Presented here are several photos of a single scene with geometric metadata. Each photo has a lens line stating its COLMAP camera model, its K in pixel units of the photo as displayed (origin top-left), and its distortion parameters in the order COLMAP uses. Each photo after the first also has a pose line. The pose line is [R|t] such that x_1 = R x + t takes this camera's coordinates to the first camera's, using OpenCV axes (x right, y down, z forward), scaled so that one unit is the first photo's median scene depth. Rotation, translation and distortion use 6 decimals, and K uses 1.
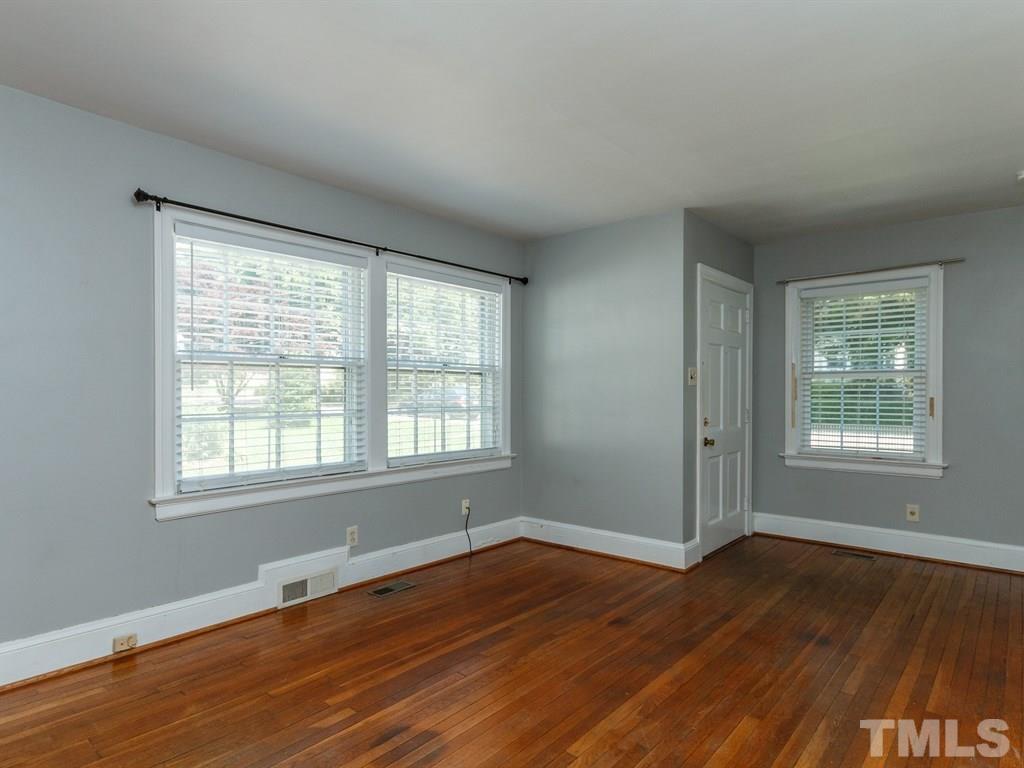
lens RADIAL K [[600.9, 0, 514.6], [0, 600.9, 388.5], [0, 0, 1]] dist [0.000083, 0.003587]
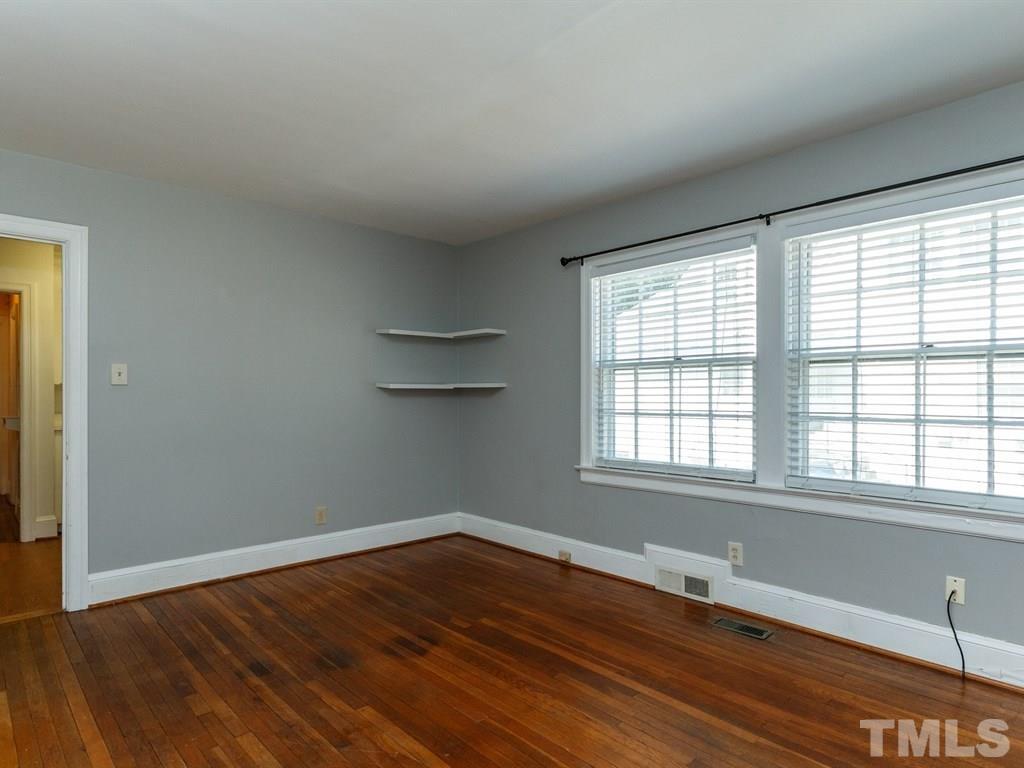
lens RADIAL K [[600.9, 0, 510.9], [0, 600.9, 391.5], [0, 0, 1]] dist [0.000083, 0.003587]
pose [[-0.125605, -0.001647, -0.992079, 0.761289], [0.009135, 0.999954, -0.002816, 0.006133], [0.992038, -0.009417, -0.125584, 0.909178]]
